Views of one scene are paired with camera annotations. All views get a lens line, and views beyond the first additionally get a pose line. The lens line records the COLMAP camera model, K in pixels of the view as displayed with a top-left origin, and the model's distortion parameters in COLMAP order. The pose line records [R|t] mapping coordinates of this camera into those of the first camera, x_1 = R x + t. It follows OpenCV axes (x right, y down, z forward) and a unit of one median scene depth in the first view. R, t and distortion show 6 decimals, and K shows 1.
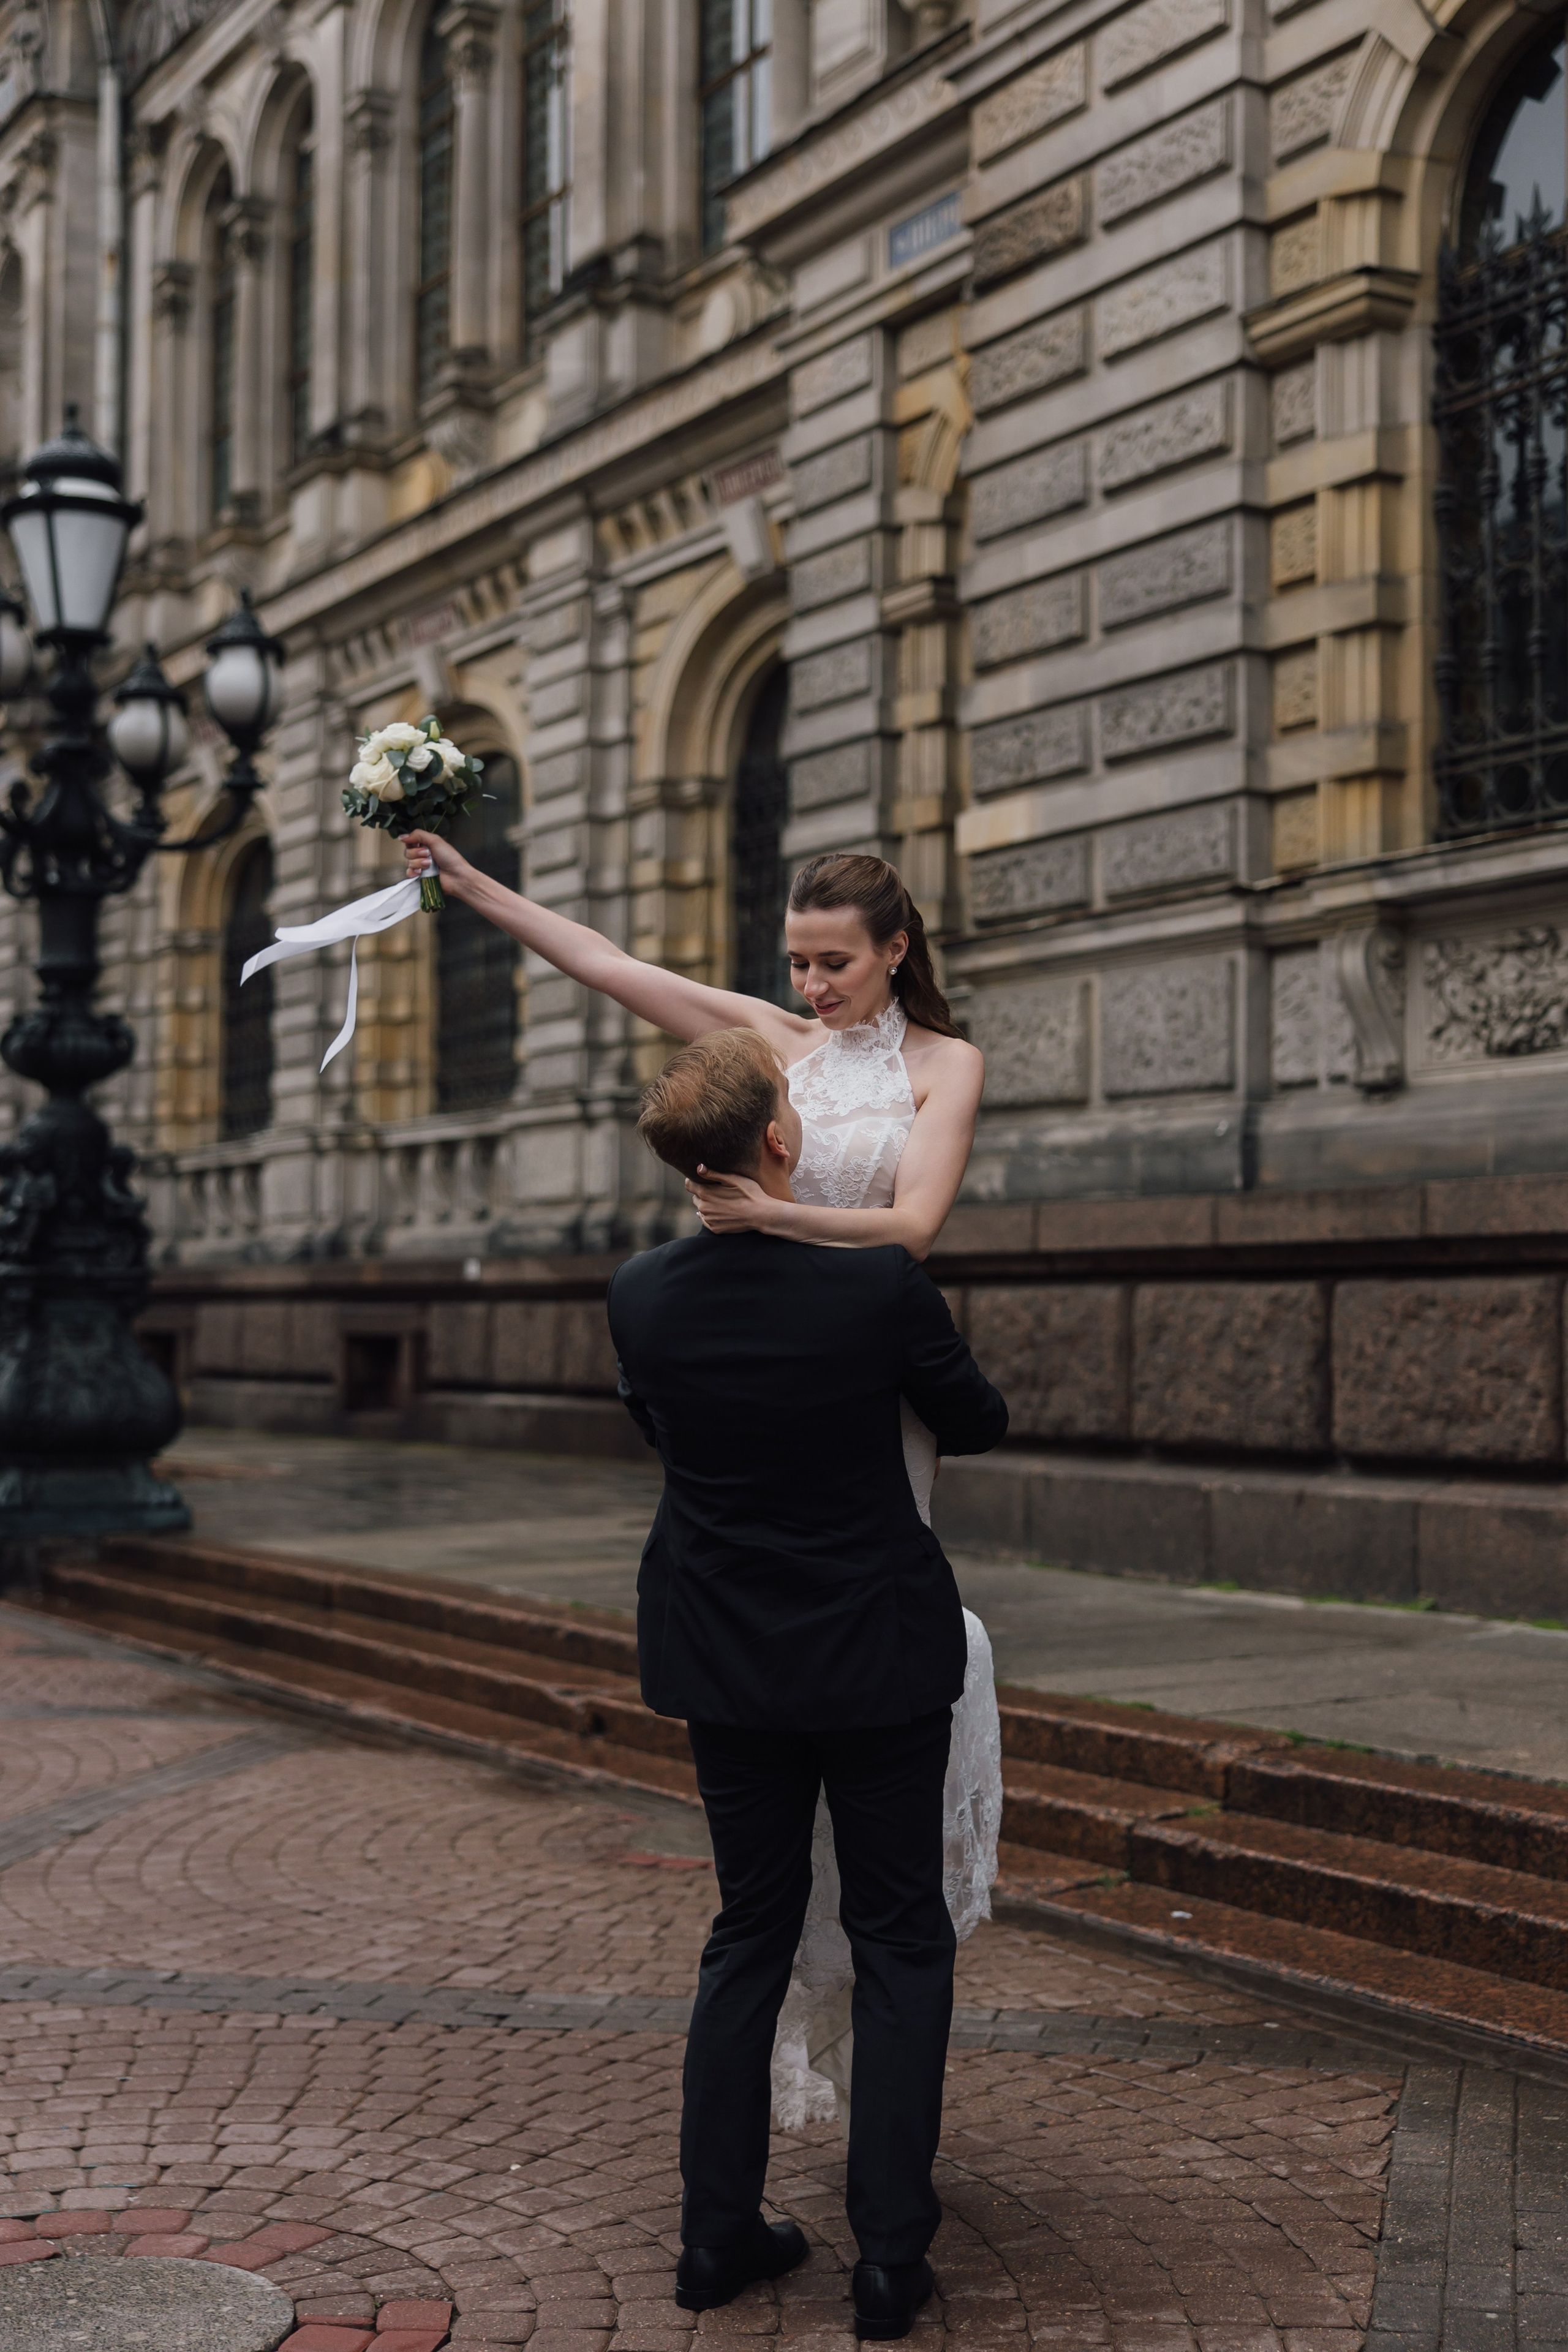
lens RADIAL K [[2998.4, 0, 735.7], [0, 2998.4, 1184.5], [0, 0, 1]] dist [0.007477, 0.015275]
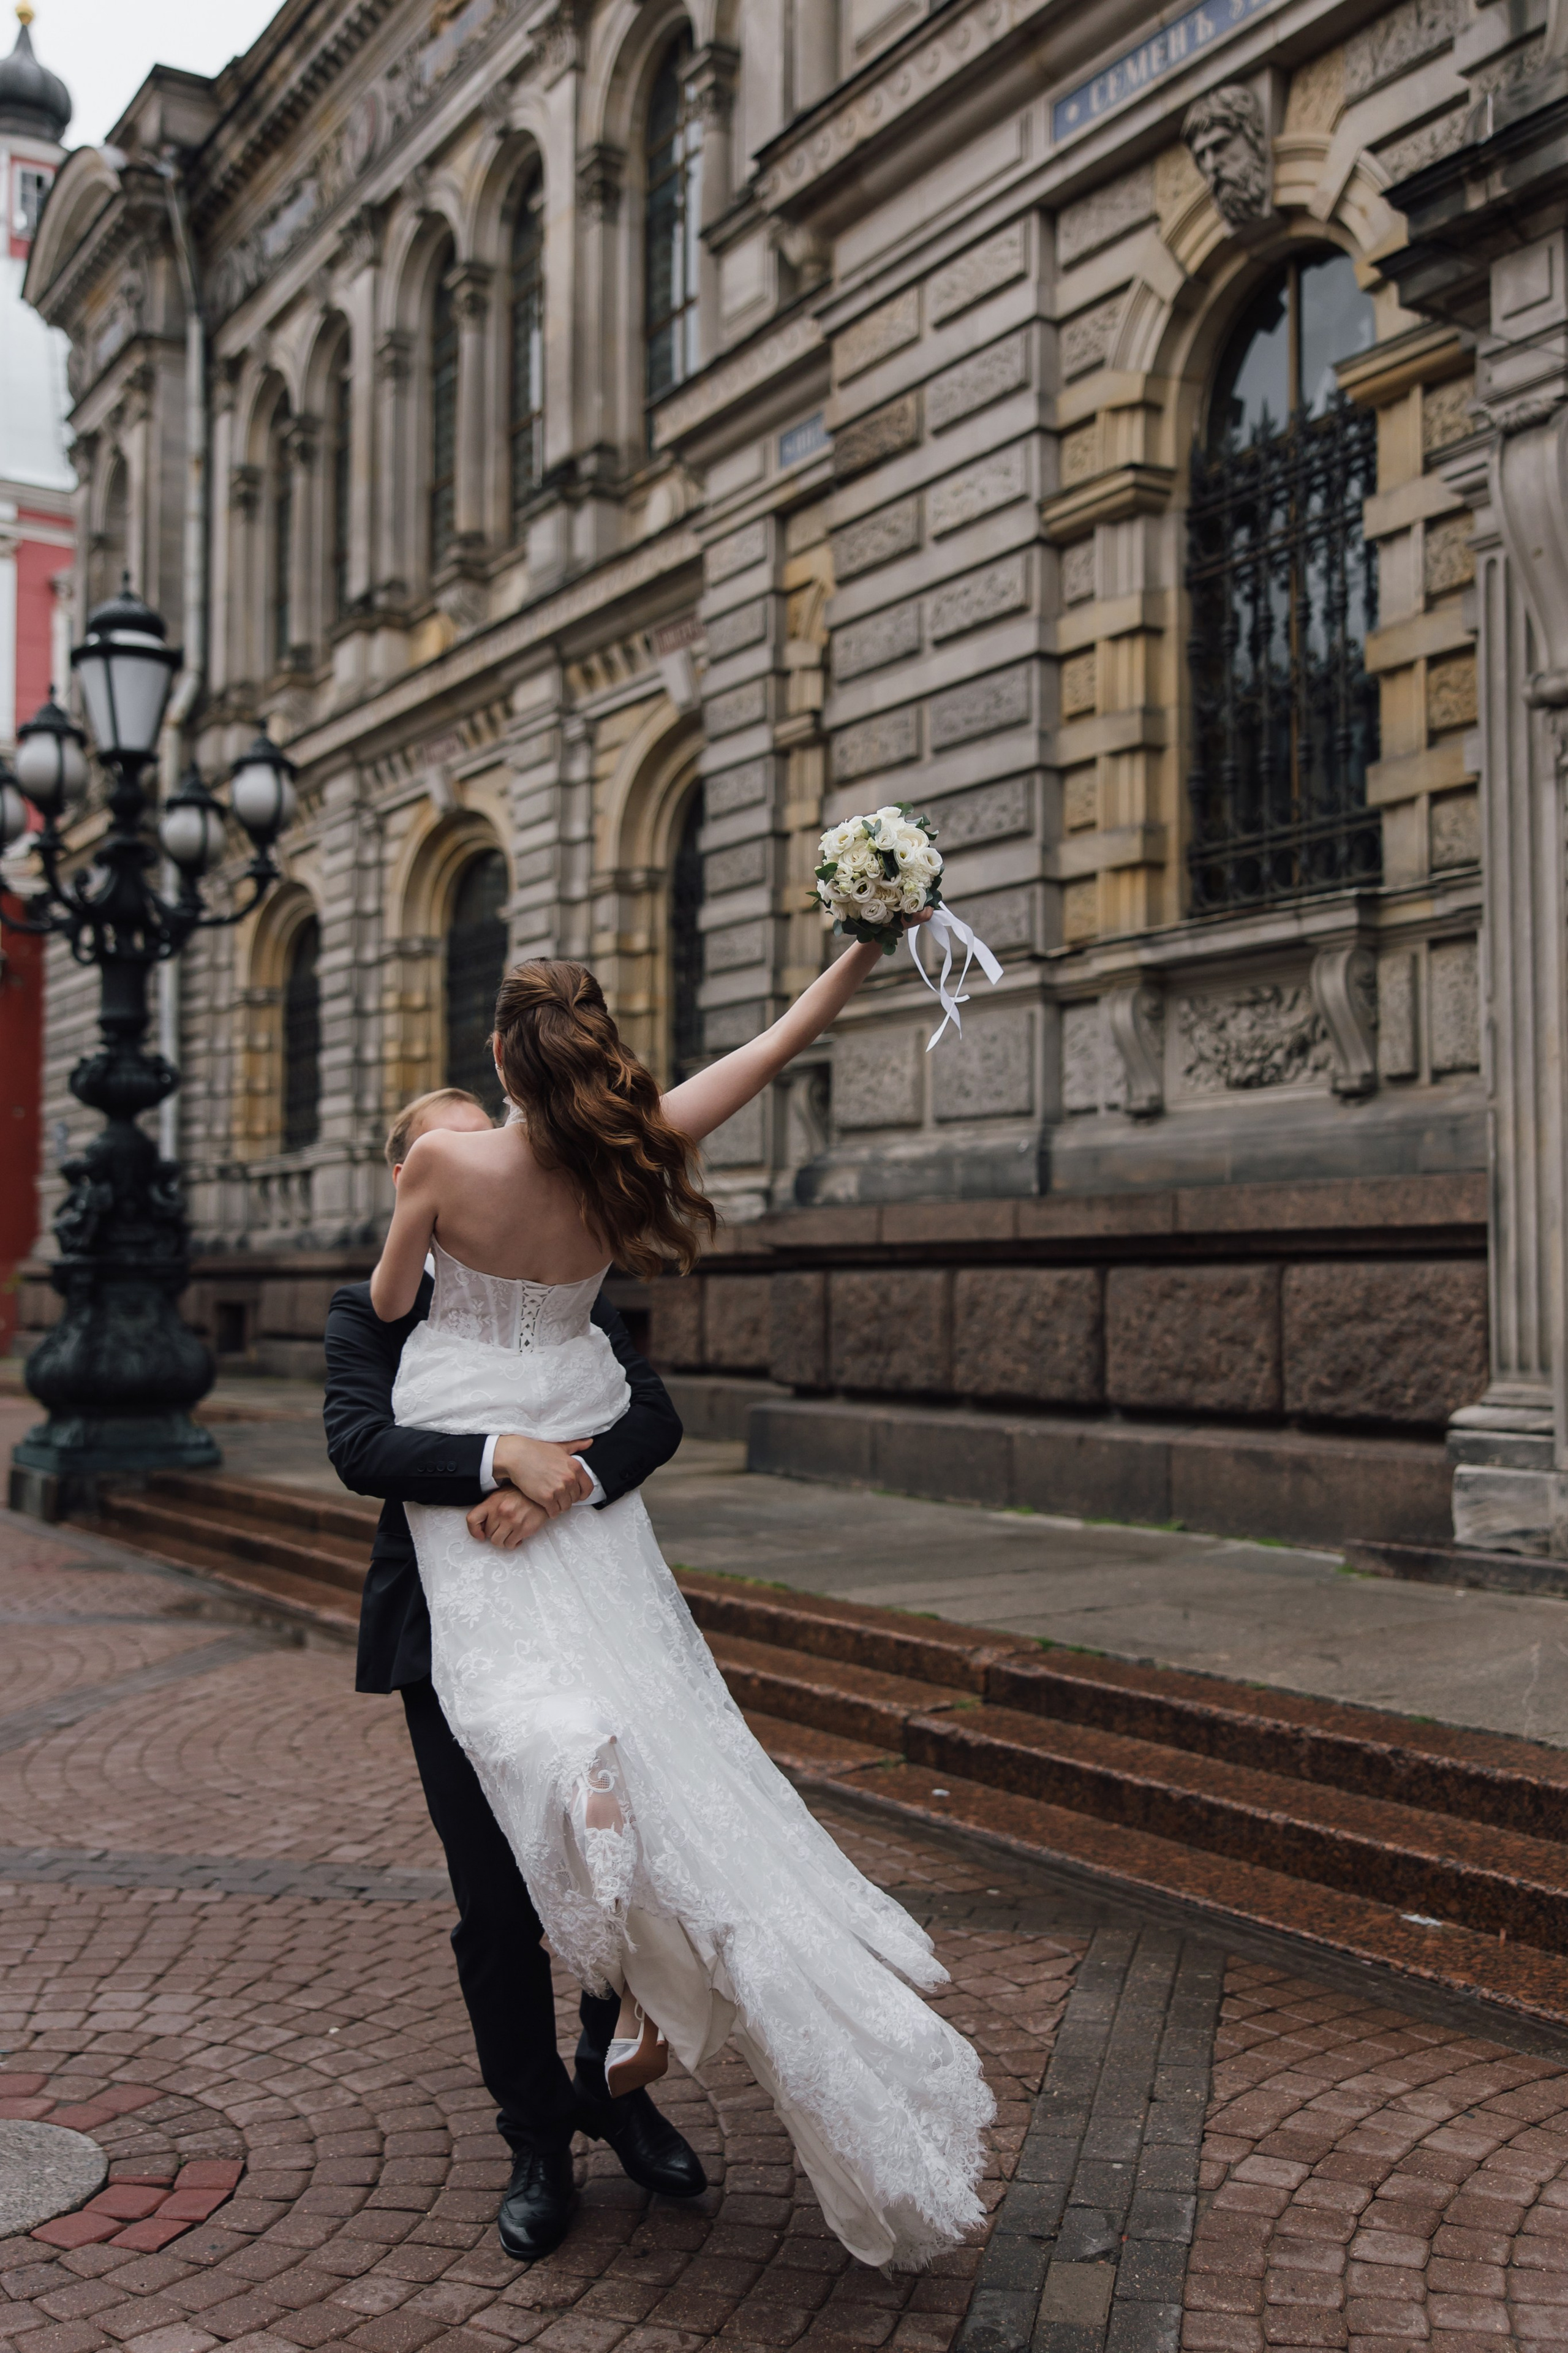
lens RADIAL K [[2301.8, 0, 769.4], [0, 2301.8, 1172.0], [0, 0, 1]] dist [0.010577, -0.004445]
pose [[0.999789, -0.002626, 0.020395, 0.031100], [0.002710, 0.999988, -0.004084, -0.003641], [-0.020384, 0.004138, 0.999784, 0.029961]]
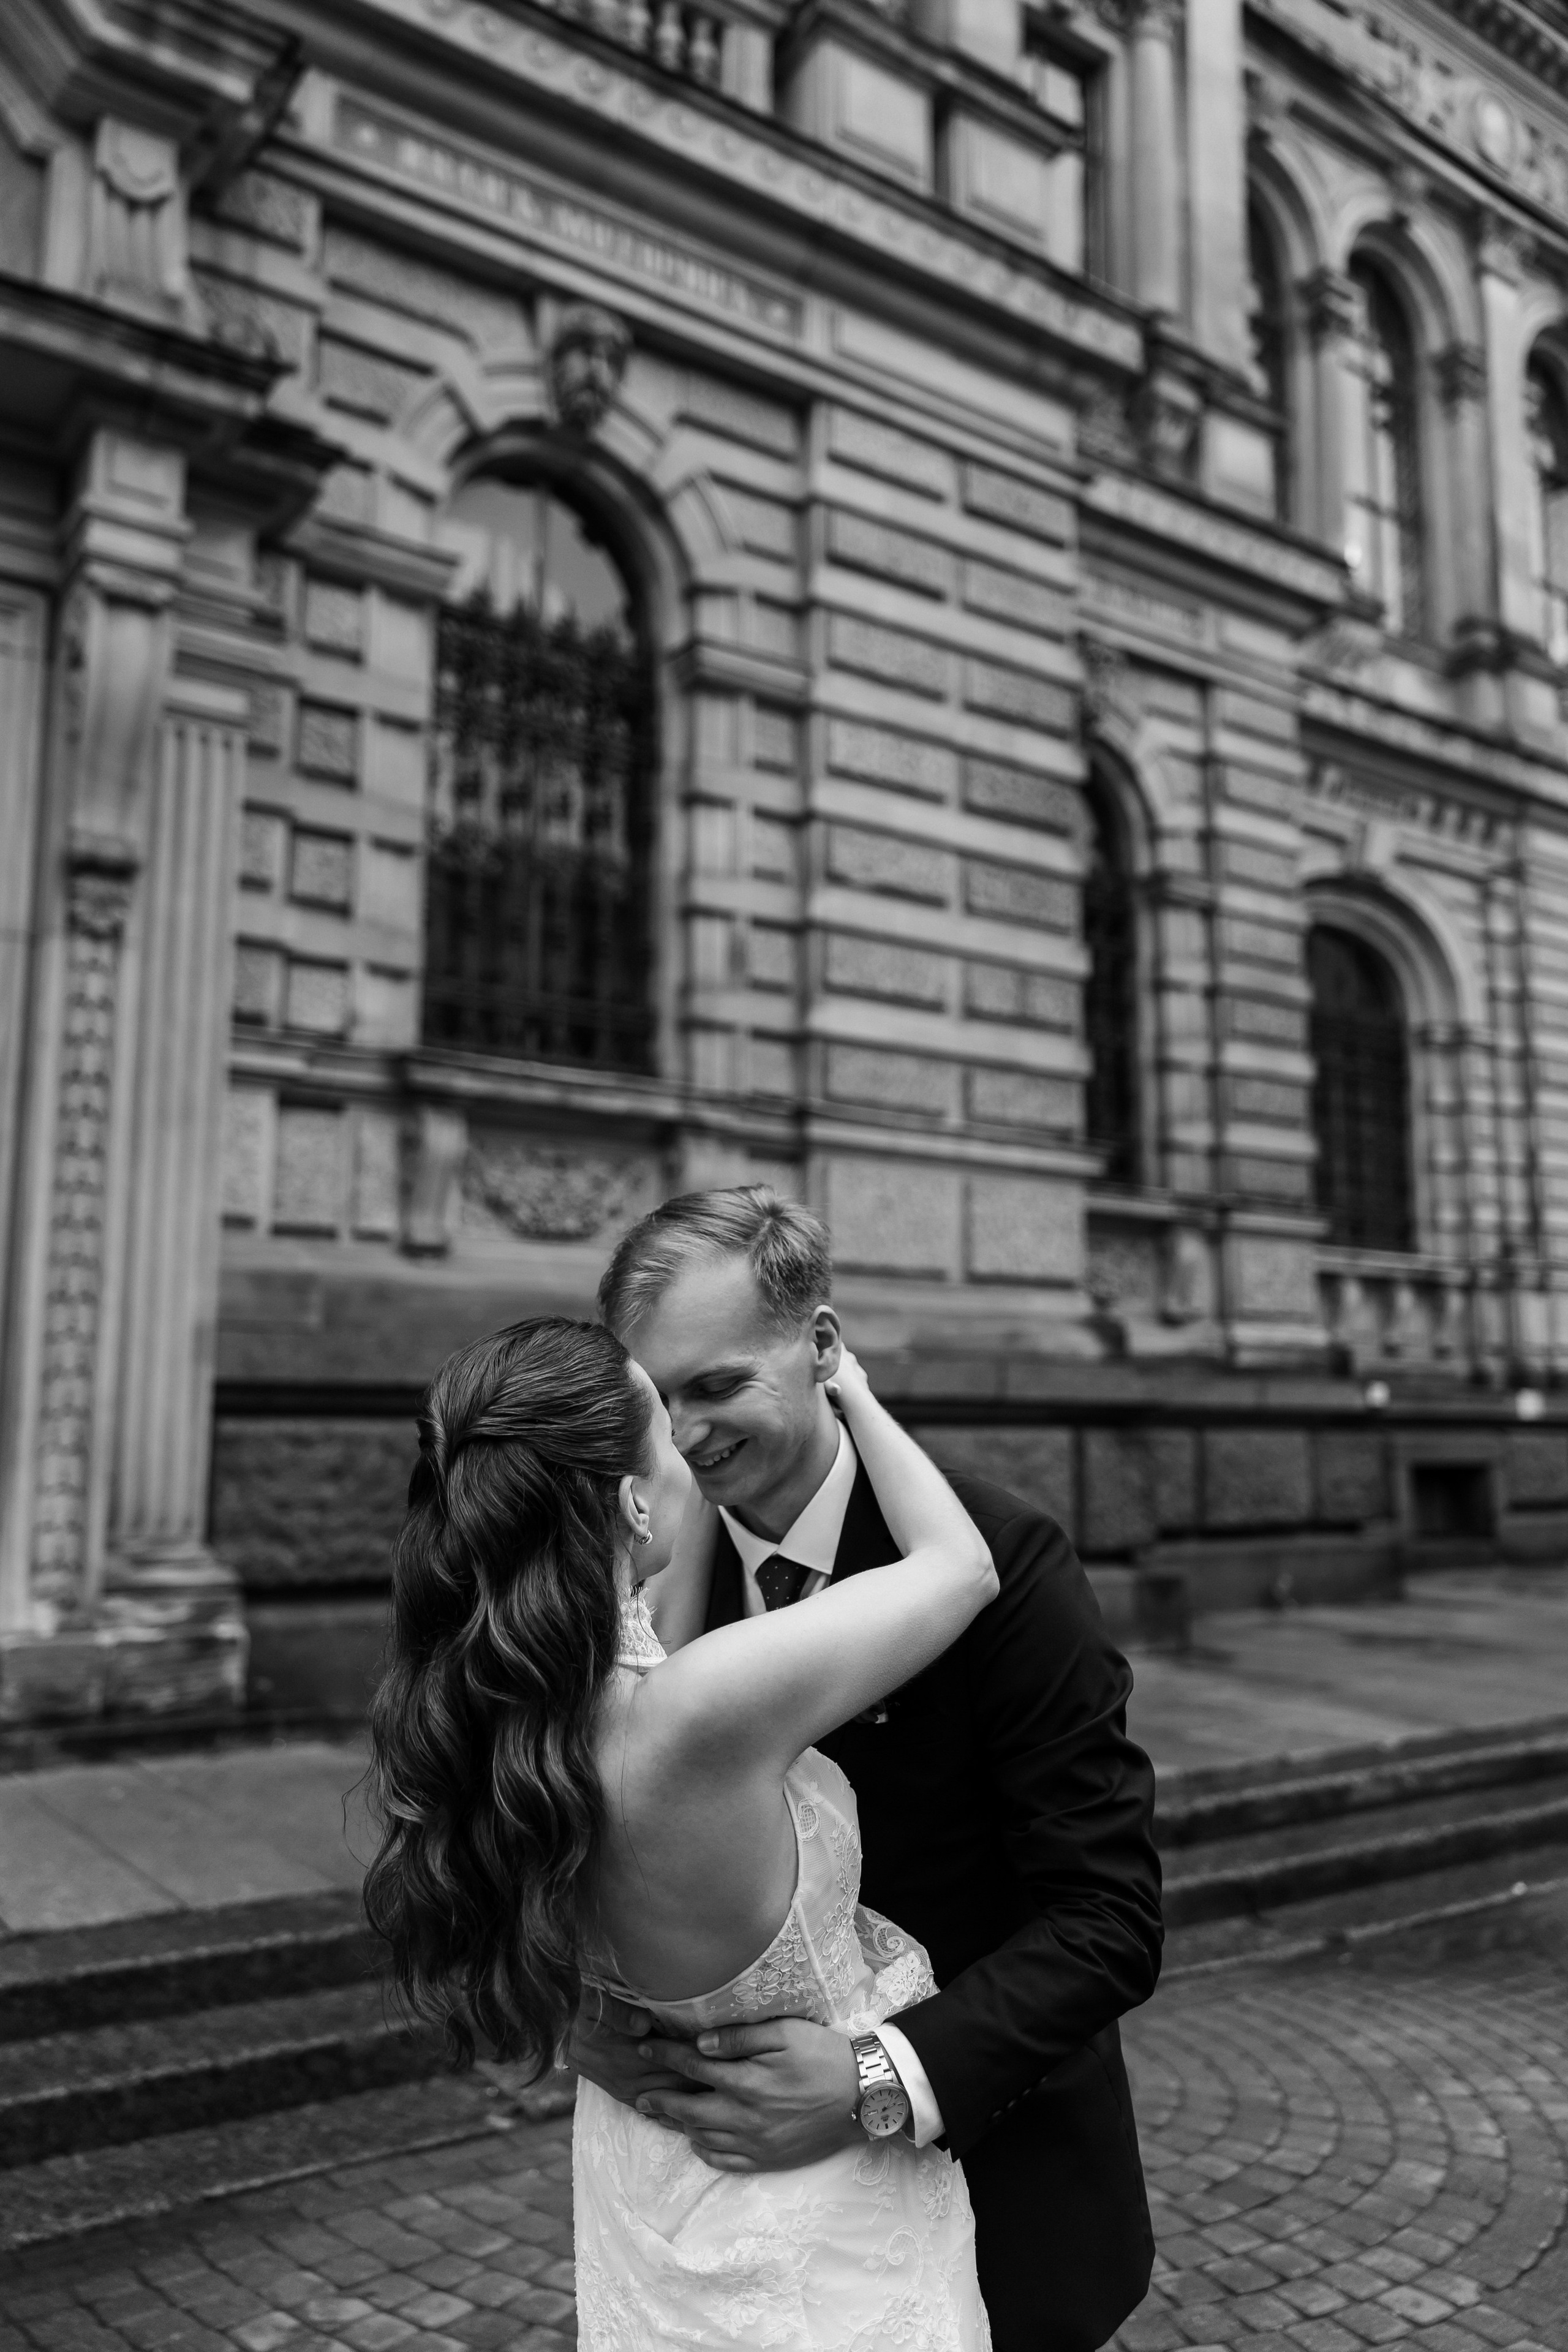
lens RADIAL K [[1814.2, 0, 763.4], [0, 1814.2, 1181.3], [0, 0, 1]] dist [0.008720, -0.009317]
pose [[-0.070320, 0.135050, 0.988340, -0.132114], [-0.054347, 0.988803, -0.138980, 0.004579], [-0.996043, -0.063487, -0.062193, 0.304781]]
